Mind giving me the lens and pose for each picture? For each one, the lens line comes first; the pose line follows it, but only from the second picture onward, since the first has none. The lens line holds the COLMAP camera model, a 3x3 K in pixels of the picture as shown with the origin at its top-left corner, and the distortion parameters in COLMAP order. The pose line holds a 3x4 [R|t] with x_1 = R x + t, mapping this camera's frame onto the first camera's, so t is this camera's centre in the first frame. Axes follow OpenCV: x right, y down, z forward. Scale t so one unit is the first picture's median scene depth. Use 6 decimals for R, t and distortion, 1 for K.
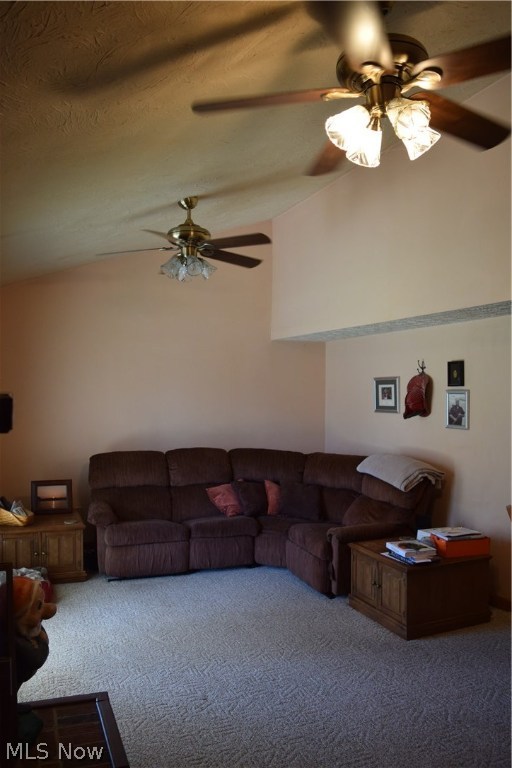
lens RADIAL K [[596.1, 0, 260.8], [0, 596.1, 383.8], [0, 0, 1]] dist [-0.090002, 0.011762]
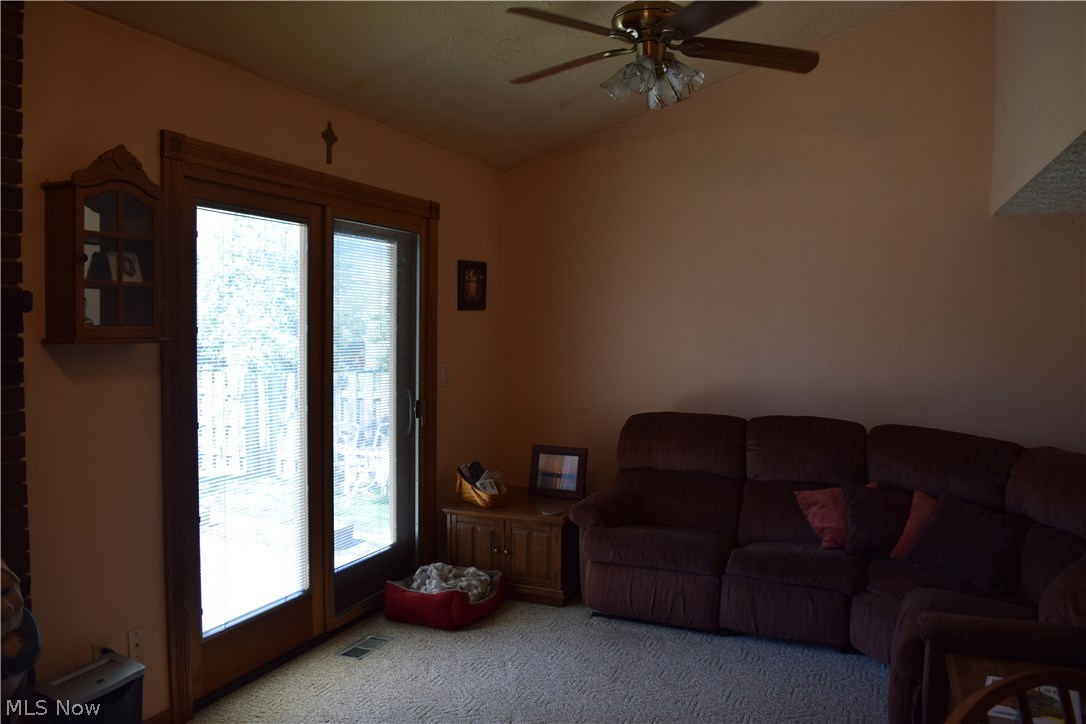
lens RADIAL K [[843.0, 0, 543.0], [0, 843.0, 362.0], [0, 0, 1]] dist [-0.090002, 0.011762]
pose [[0.718974, 0.035360, -0.694137, 0.290820], [-0.003175, 0.998862, 0.047595, 0.023344], [0.695030, -0.032016, 0.718268, 0.311348]]
